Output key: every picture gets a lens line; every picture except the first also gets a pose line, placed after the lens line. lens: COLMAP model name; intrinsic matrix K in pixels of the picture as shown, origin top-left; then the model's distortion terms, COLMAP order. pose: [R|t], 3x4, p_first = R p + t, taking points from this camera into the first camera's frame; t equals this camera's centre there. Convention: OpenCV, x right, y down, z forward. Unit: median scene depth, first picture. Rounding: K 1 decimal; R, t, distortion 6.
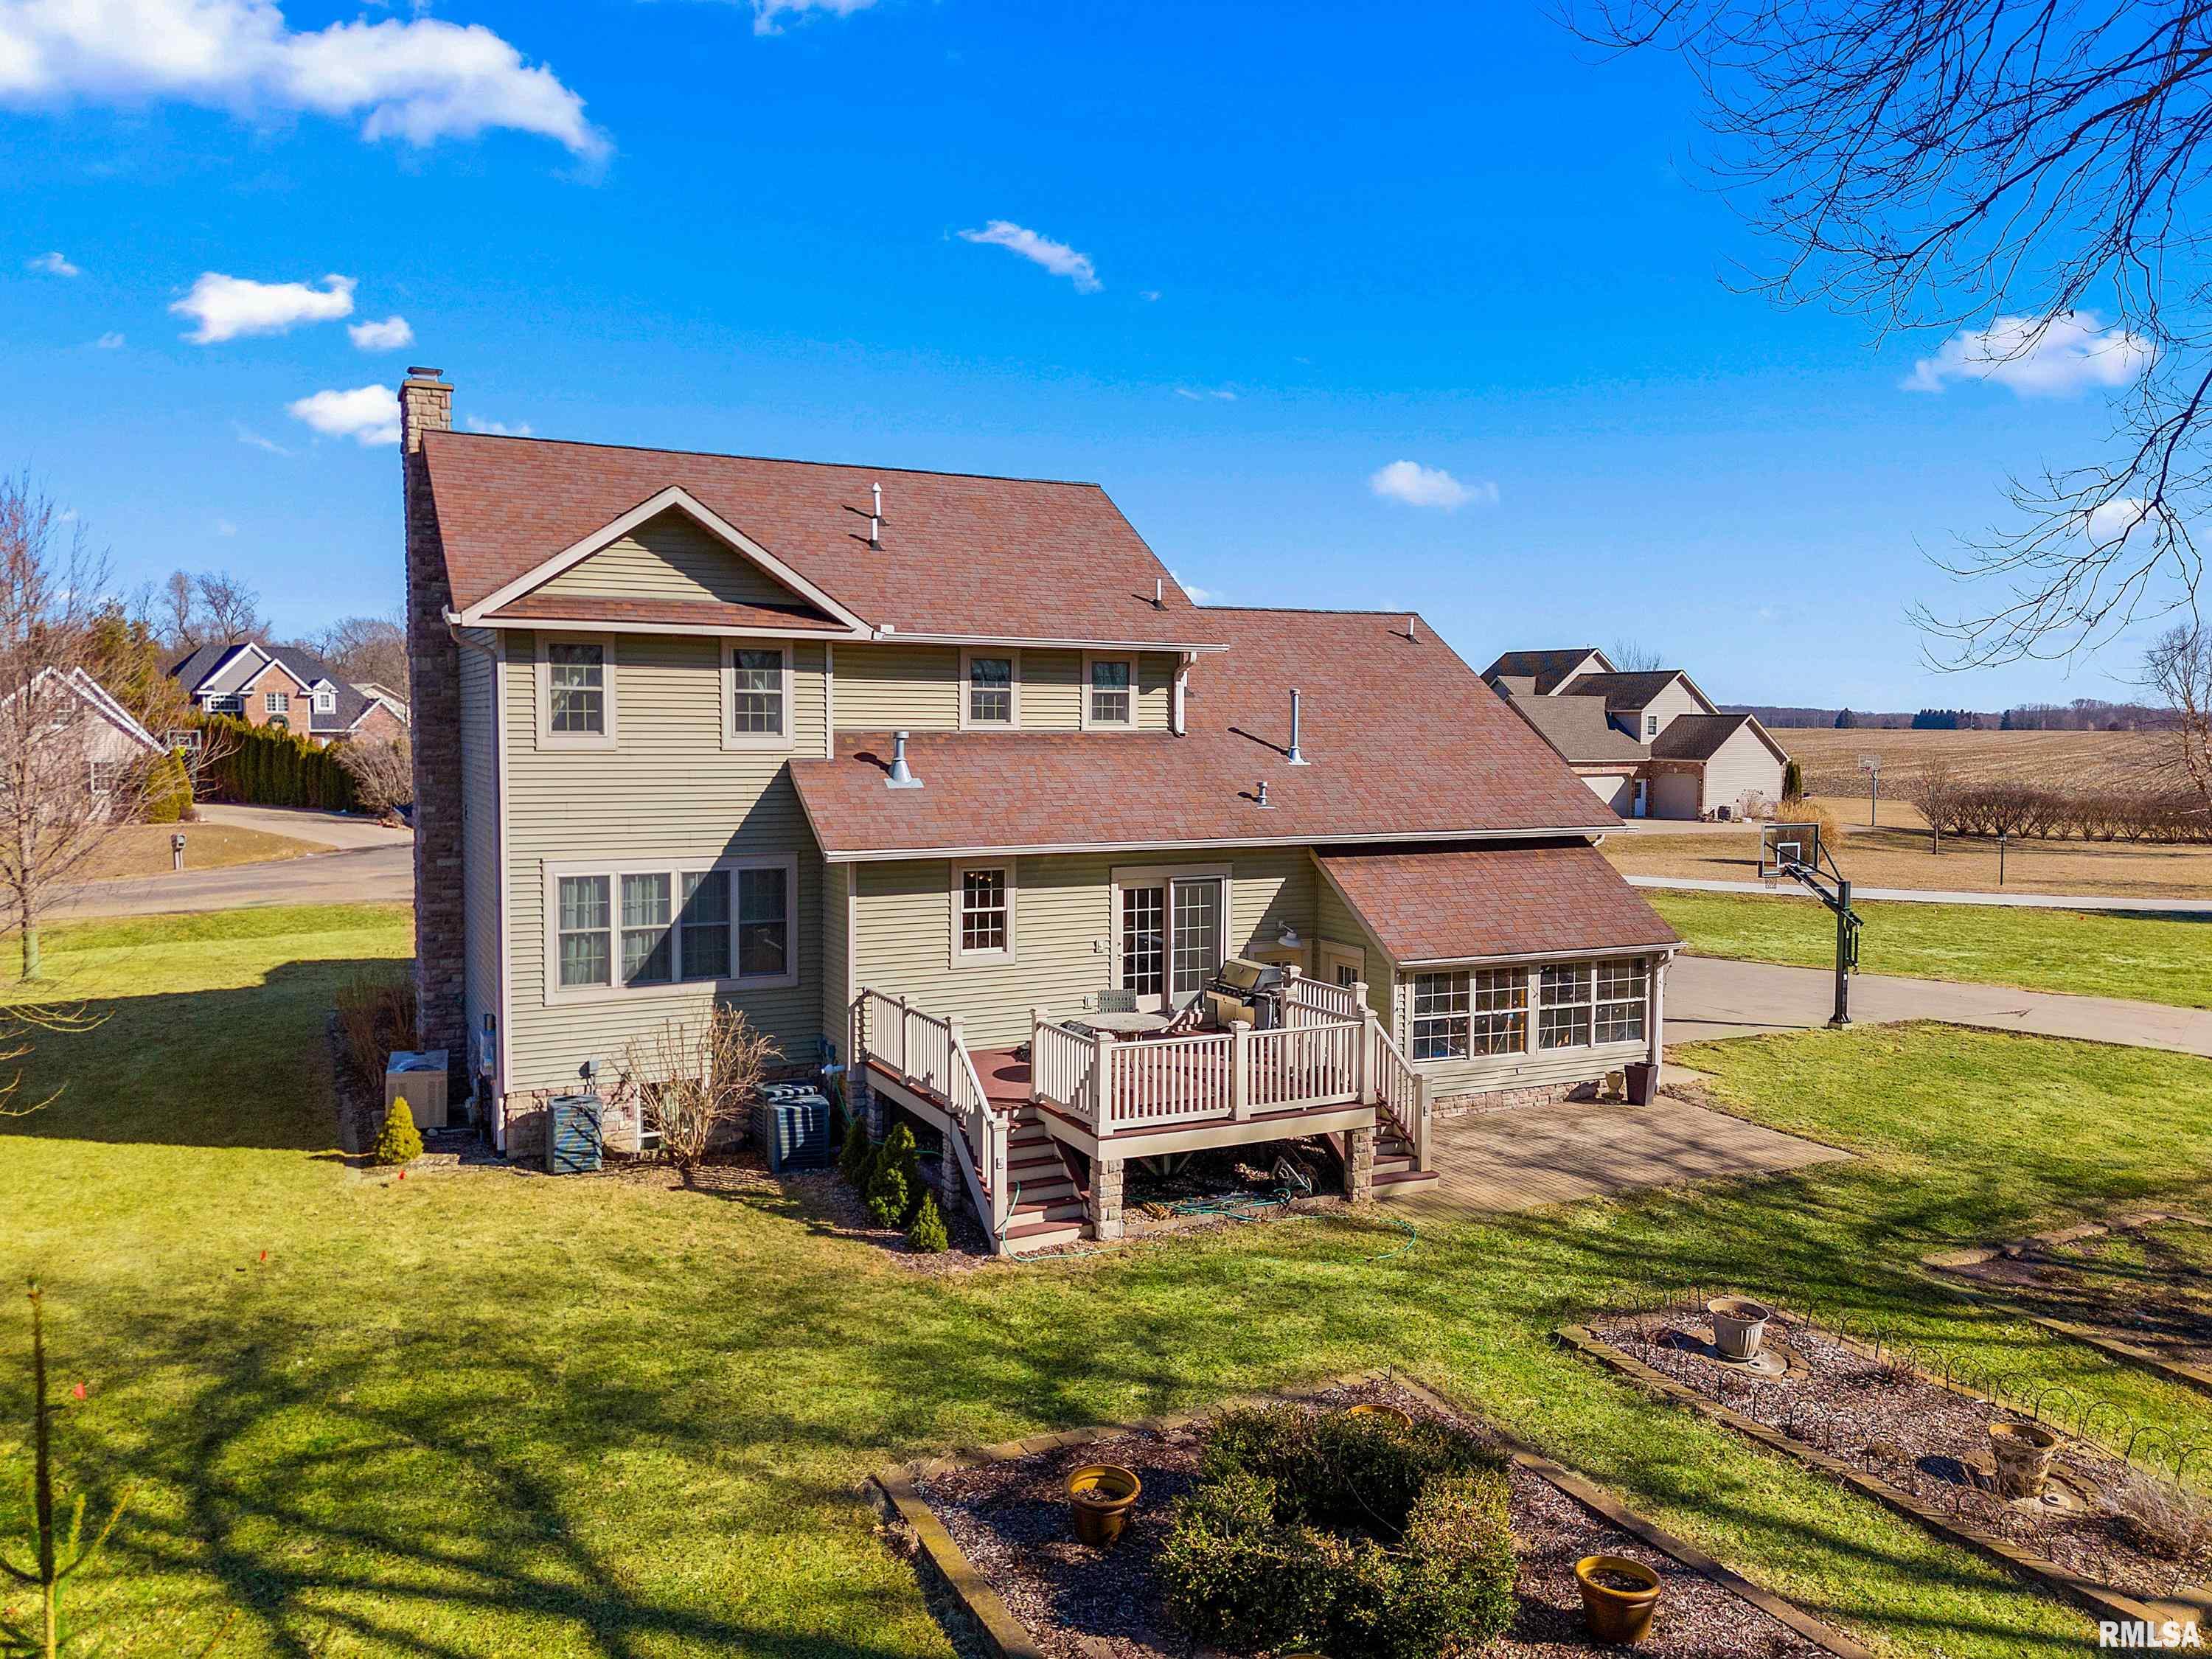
lens RADIAL K [[1604.1, 0, 1106.0], [0, 1604.1, 829.5], [0, 0, 1]] dist [0.096122, -0.078004]
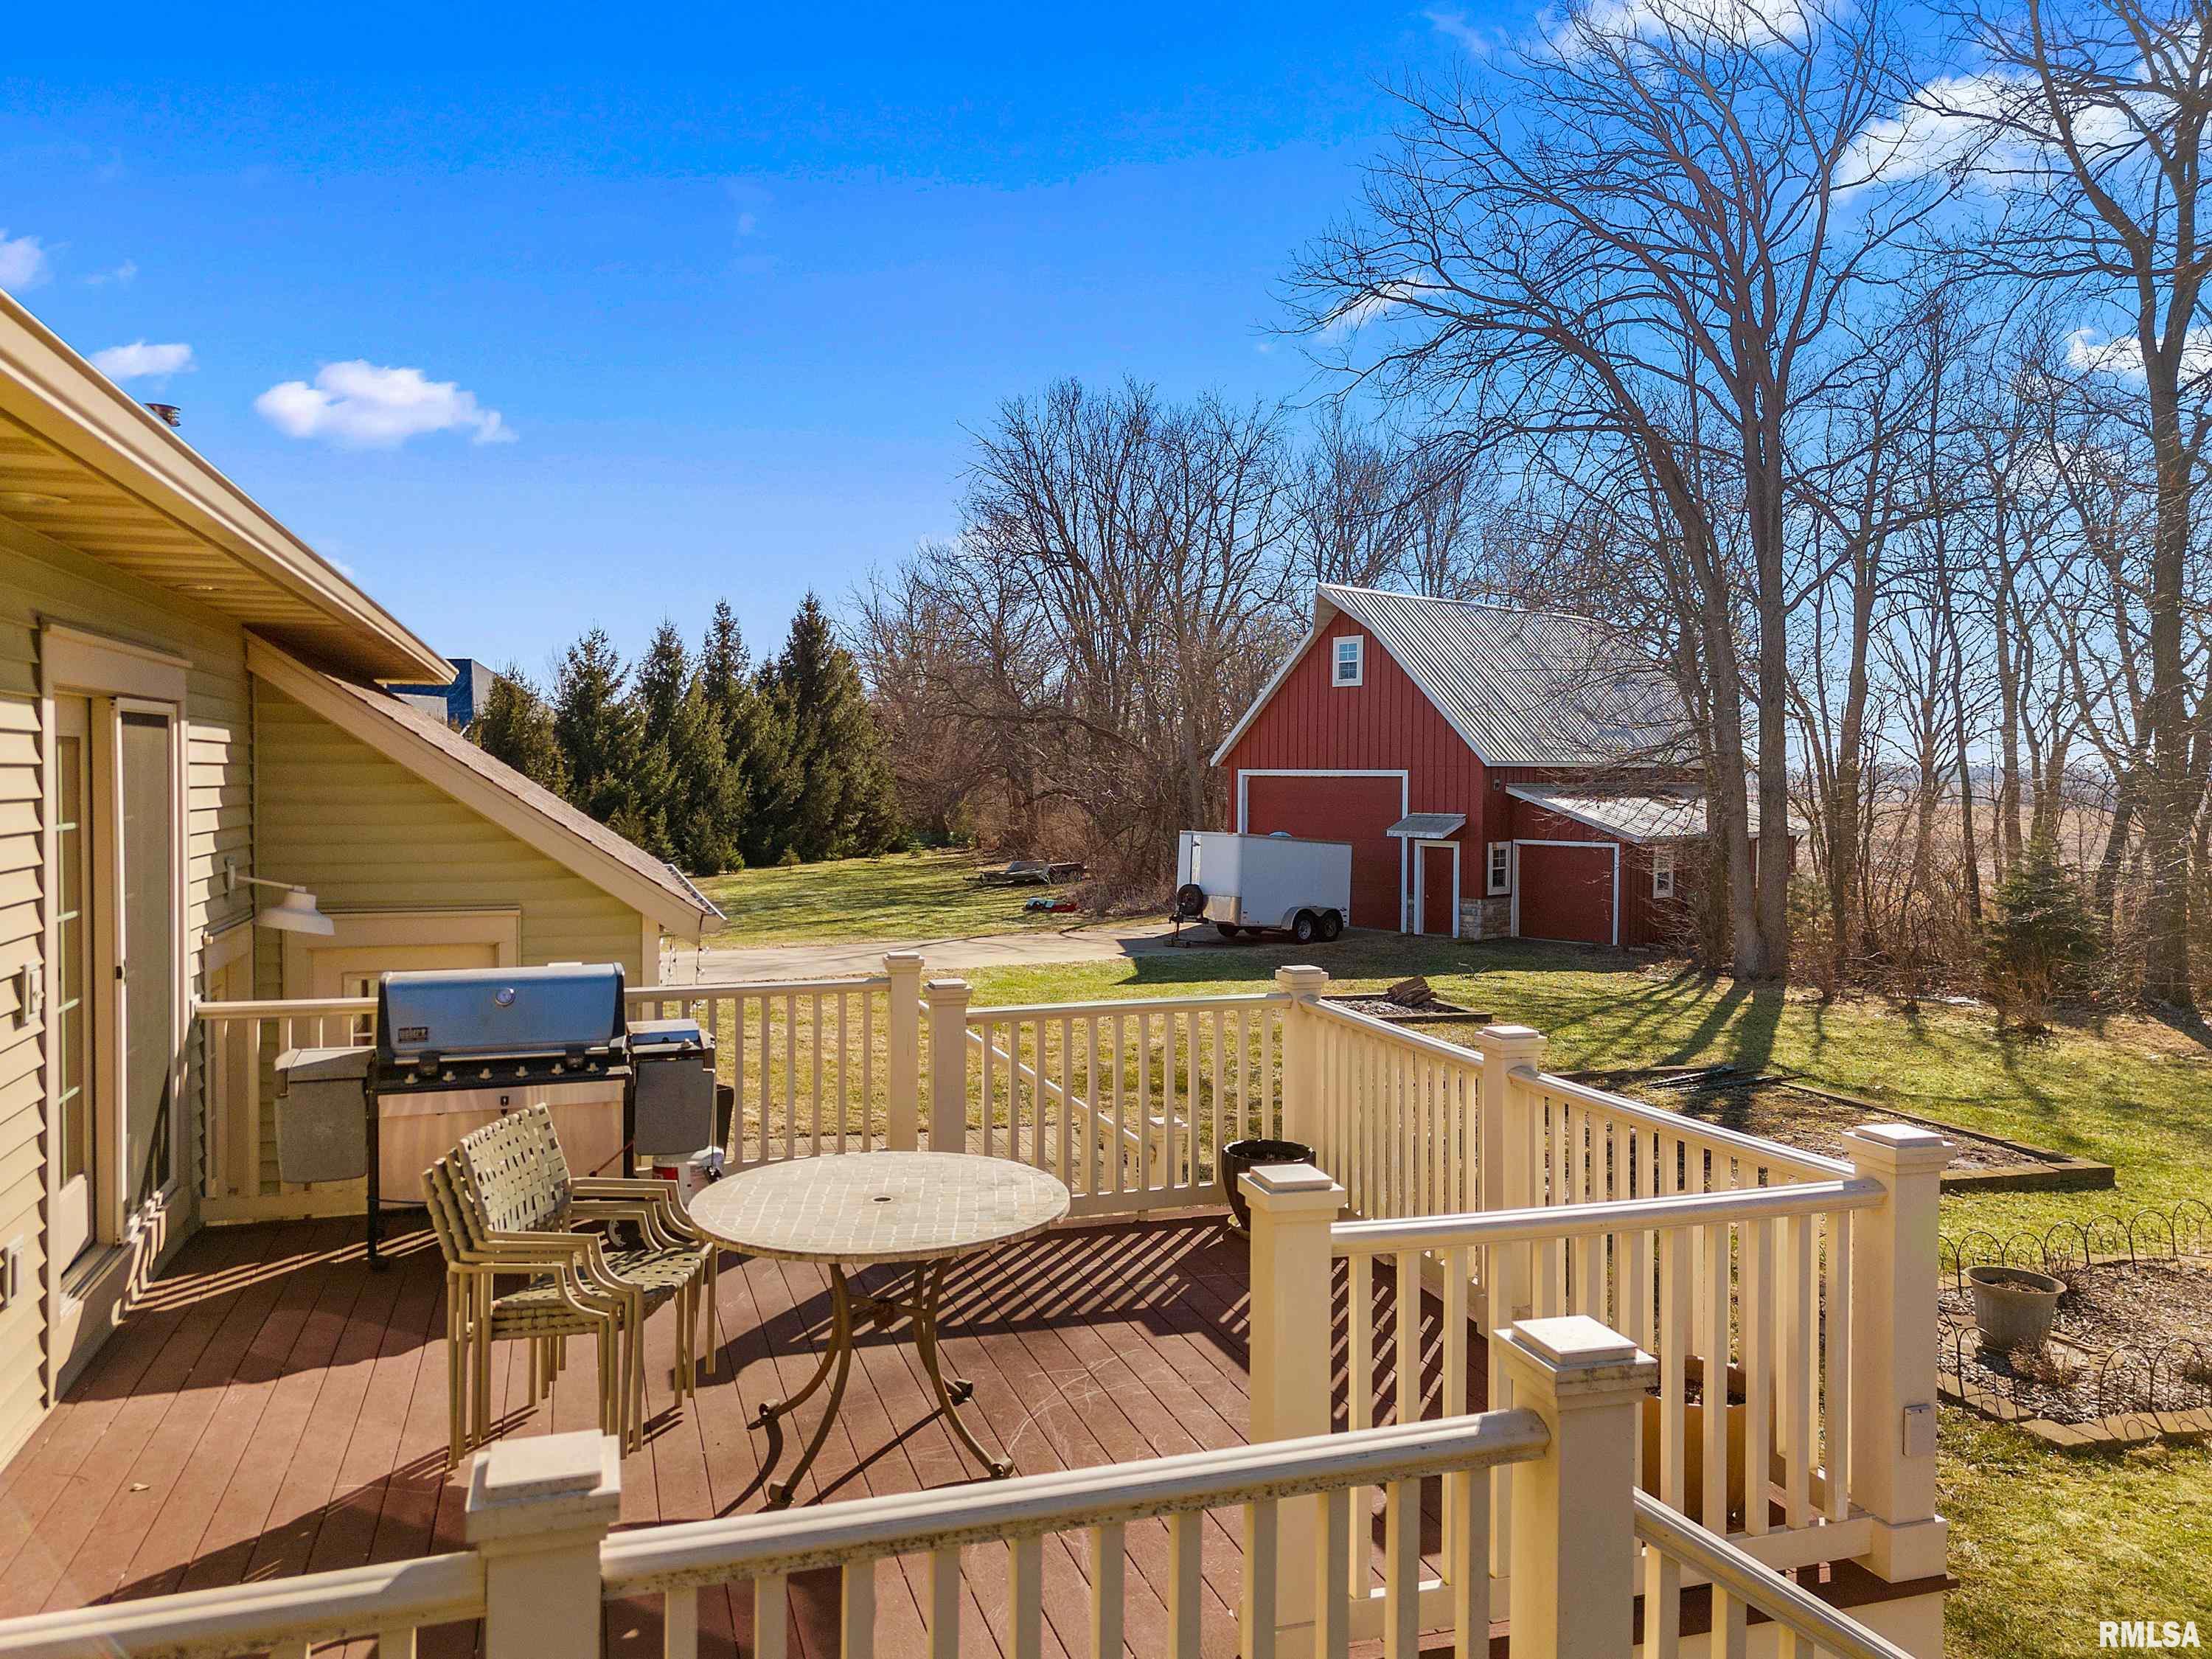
lens RADIAL K [[1604.1, 0, 1106.0], [0, 1604.1, 829.5], [0, 0, 1]] dist [0.096122, -0.078004]
pose [[0.143714, -0.036459, 0.988947, -0.259323], [0.046139, 0.998481, 0.030106, 0.068127], [-0.988543, 0.041302, 0.145178, 1.081521]]
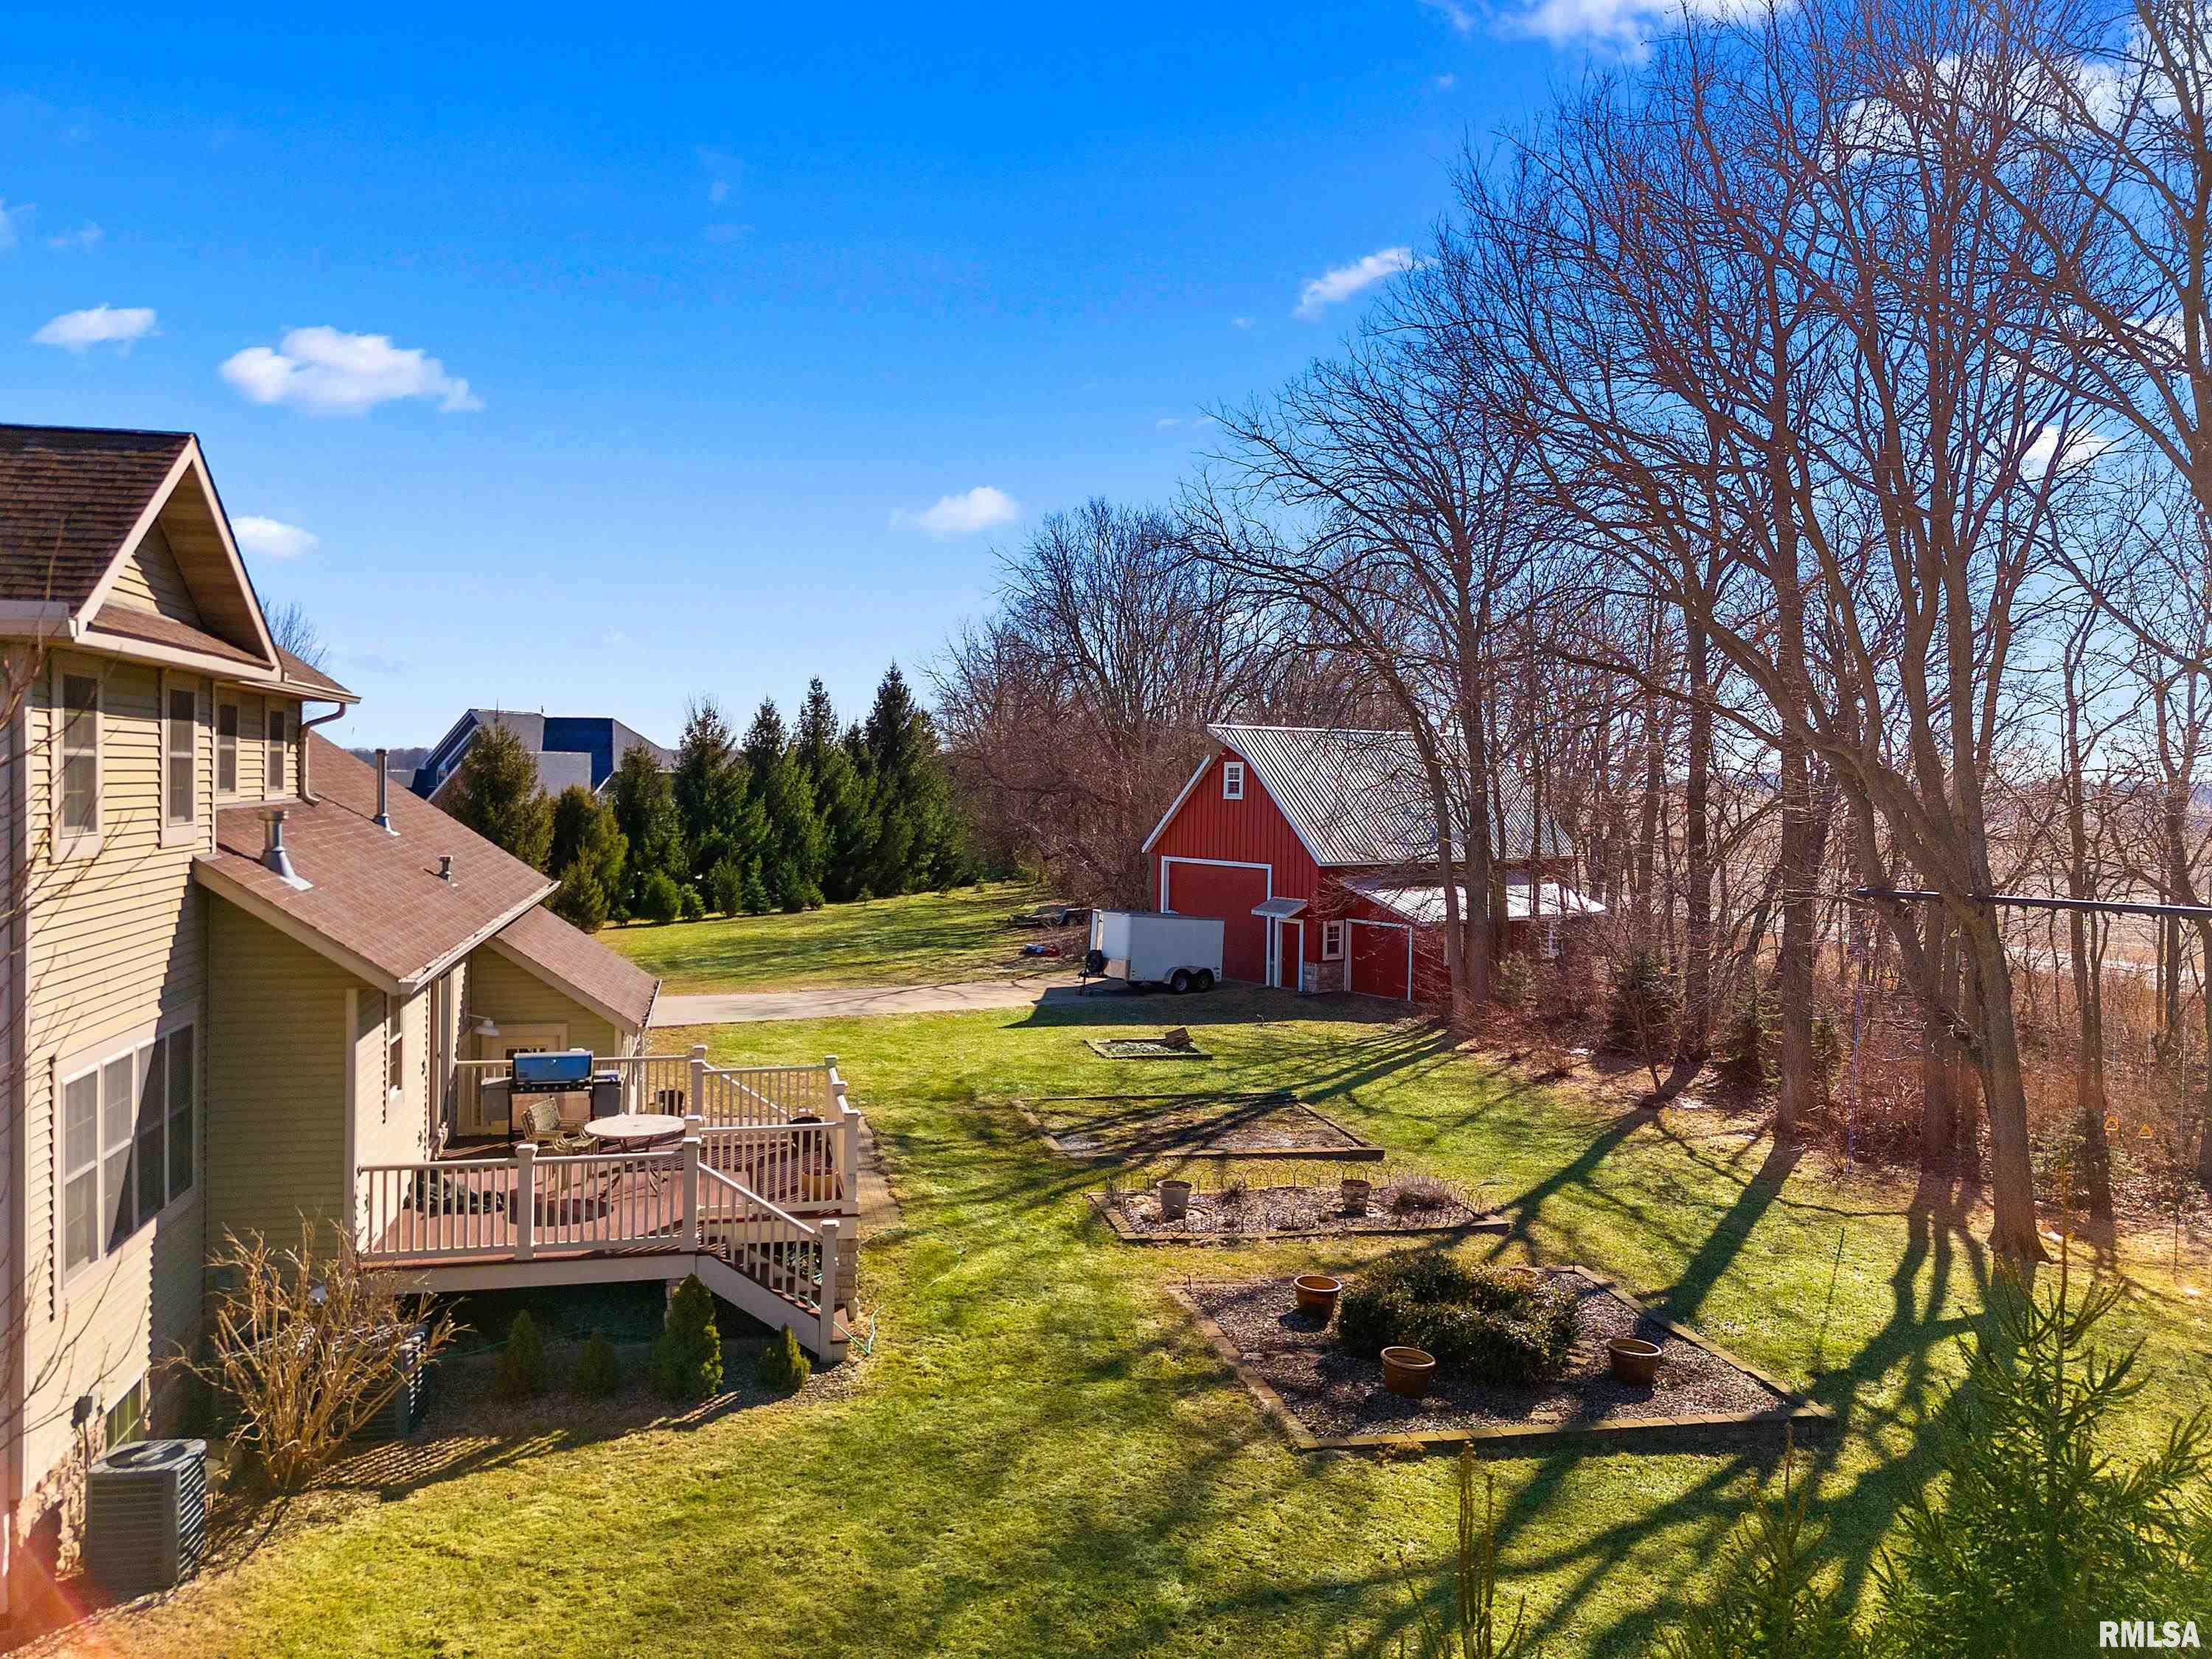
lens RADIAL K [[1604.1, 0, 1106.0], [0, 1604.1, 829.5], [0, 0, 1]] dist [0.096122, -0.078004]
pose [[0.227535, -0.030734, 0.973285, -0.965051], [0.034112, 0.999140, 0.023575, -0.073392], [-0.973172, 0.027837, 0.228388, 0.605271]]
